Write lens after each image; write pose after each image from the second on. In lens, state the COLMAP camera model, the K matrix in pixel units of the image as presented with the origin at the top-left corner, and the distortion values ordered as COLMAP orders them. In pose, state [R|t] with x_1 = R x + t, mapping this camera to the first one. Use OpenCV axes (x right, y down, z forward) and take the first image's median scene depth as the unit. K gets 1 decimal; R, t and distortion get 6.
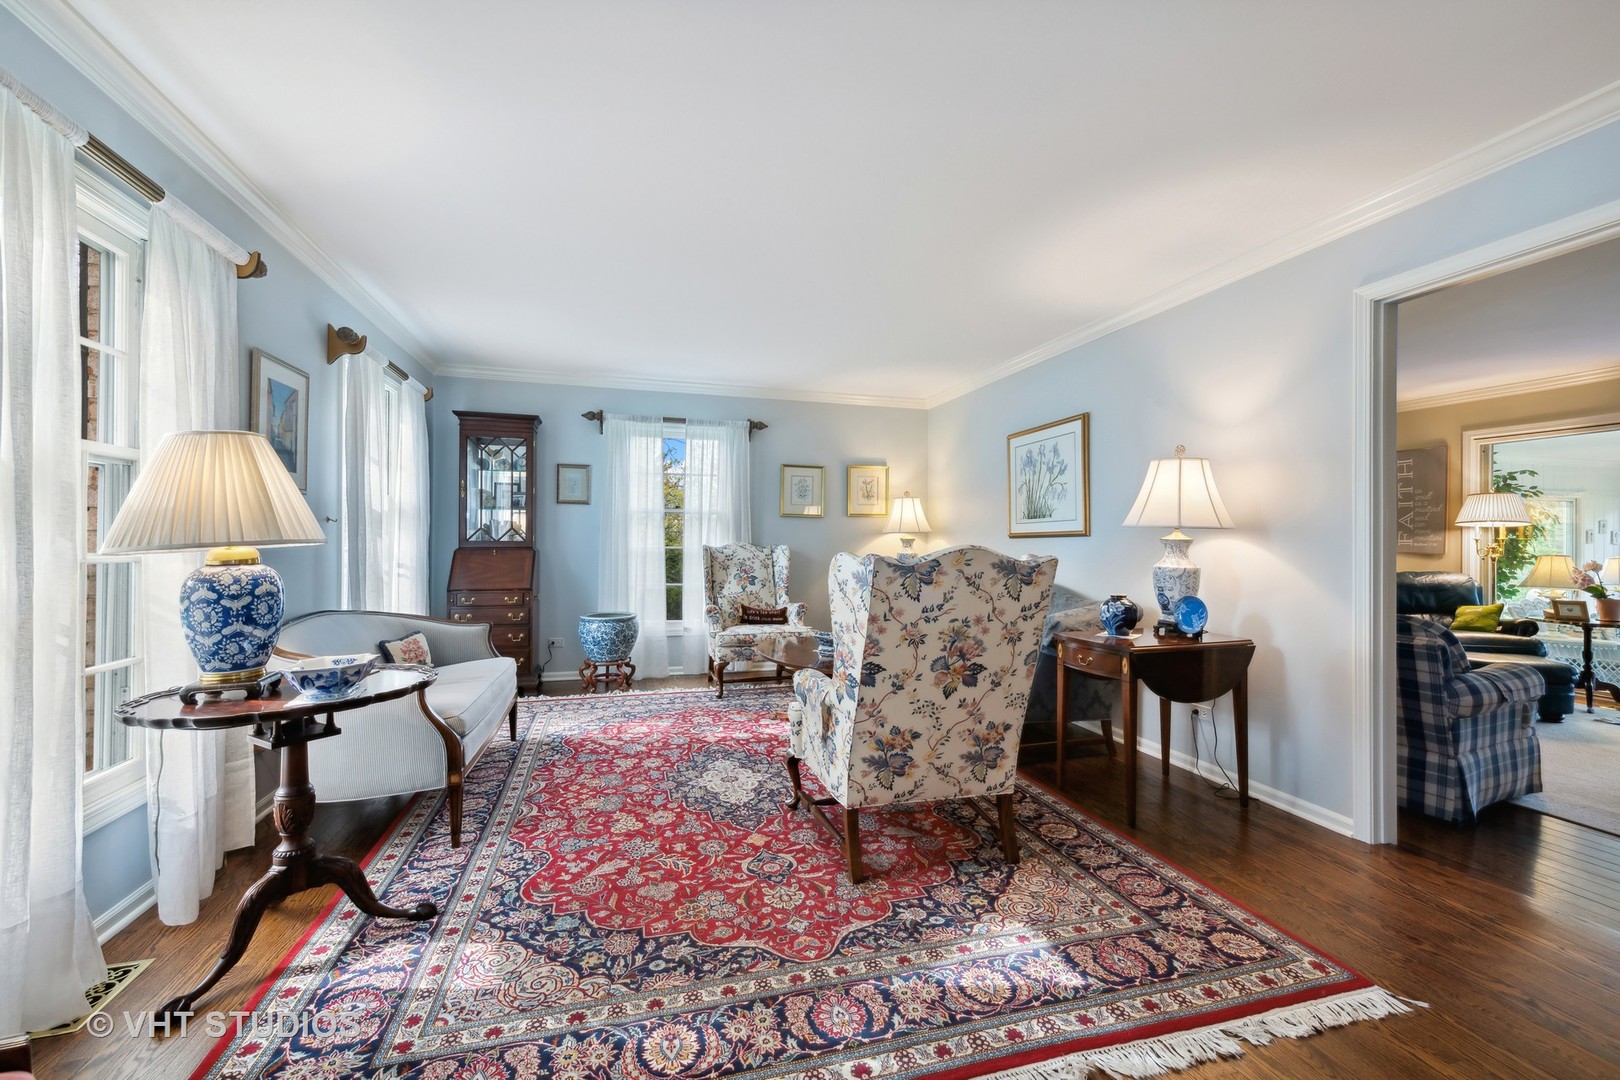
lens RADIAL K [[672.8, 0, 810.2], [0, 672.8, 540.9], [0, 0, 1]] dist [0.008364, -0.001315]
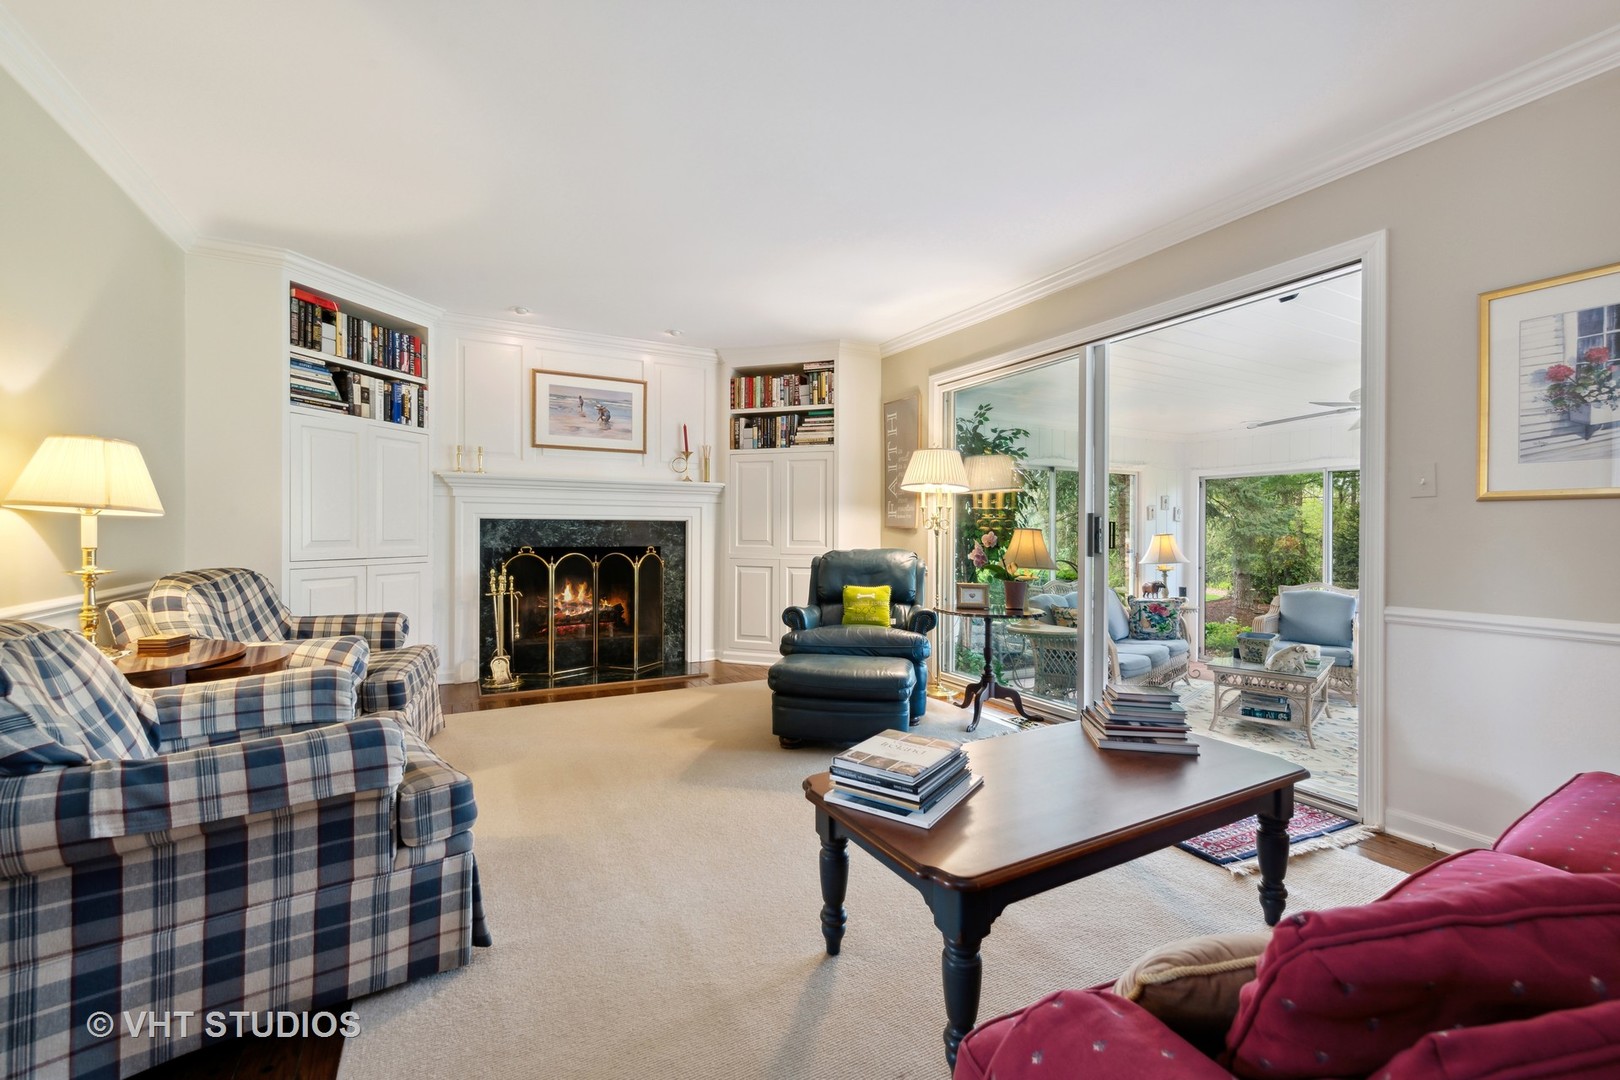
lens RADIAL K [[672.8, 0, 823.3], [0, 672.8, 538.2], [0, 0, 1]] dist [0.008364, -0.001315]
pose [[0.974572, -0.005529, 0.224008, 1.323813], [0.003006, 0.999928, 0.011601, 0.046778], [-0.224056, -0.010632, 0.974518, 0.480589]]
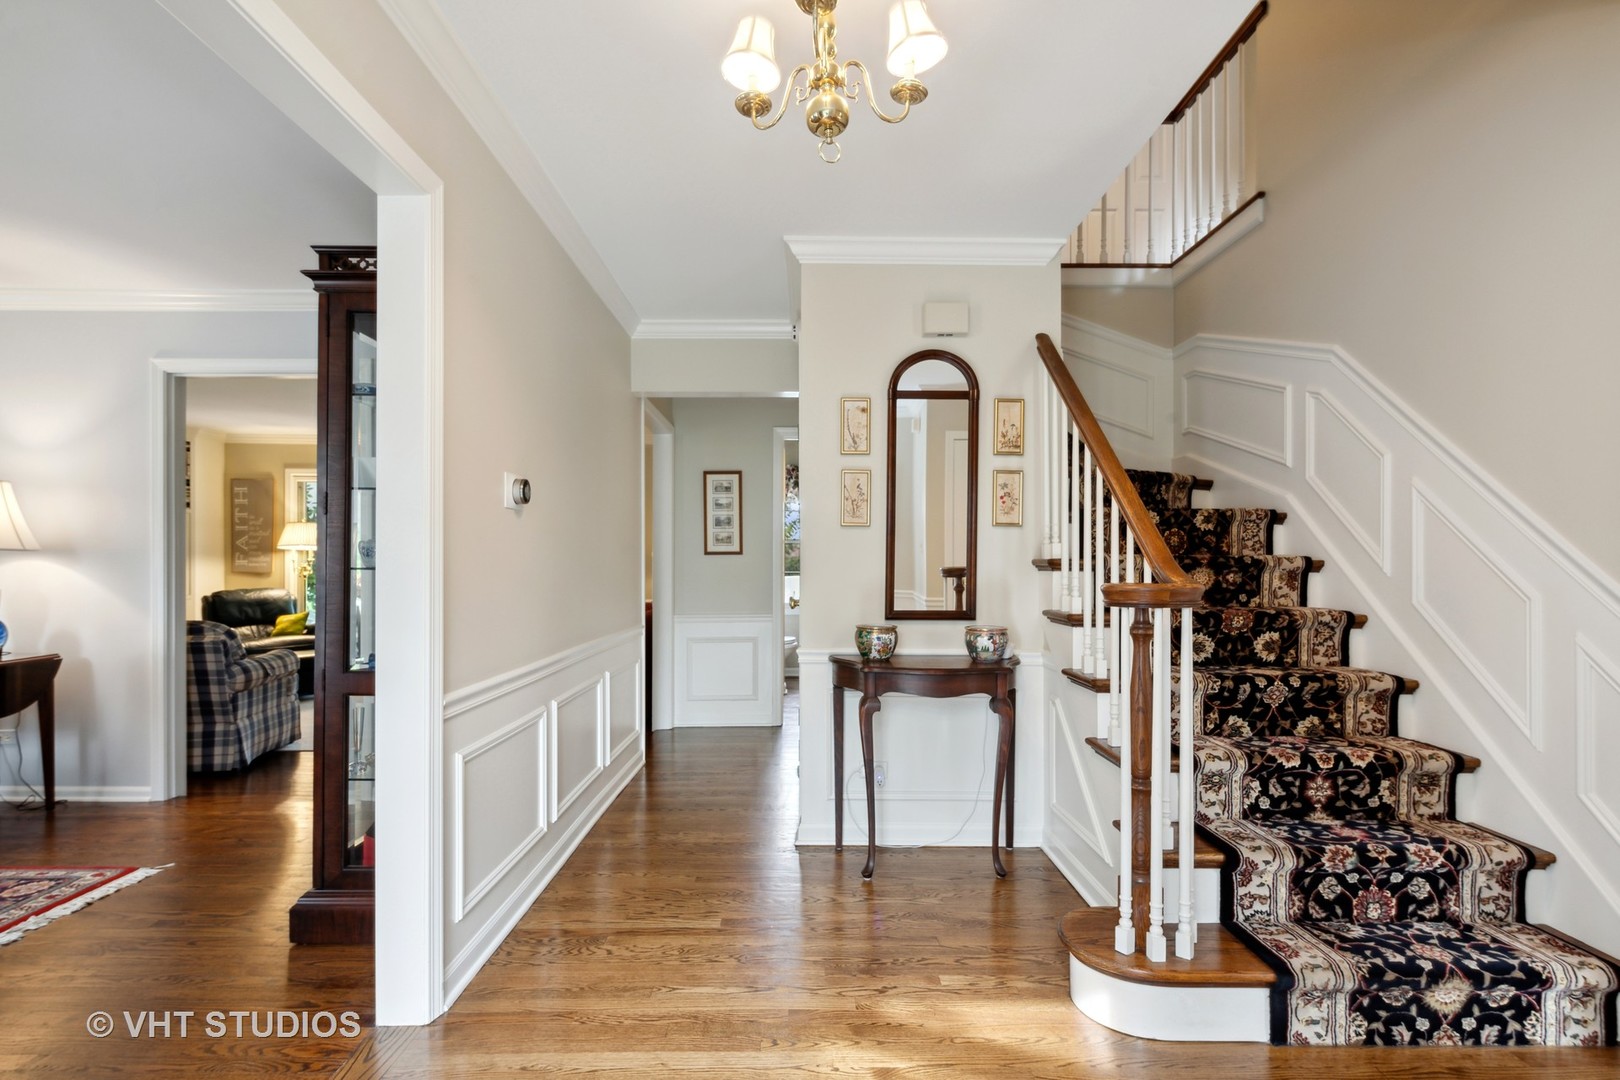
lens RADIAL K [[786.9, 0, 807.2], [0, 786.9, 563.6], [0, 0, 1]] dist [0.003586, 0.000903]
pose [[0.261473, -0.003260, 0.965205, -0.251037], [-0.000404, 0.999994, 0.003487, -0.002256], [-0.965211, -0.001302, 0.261470, -0.487212]]
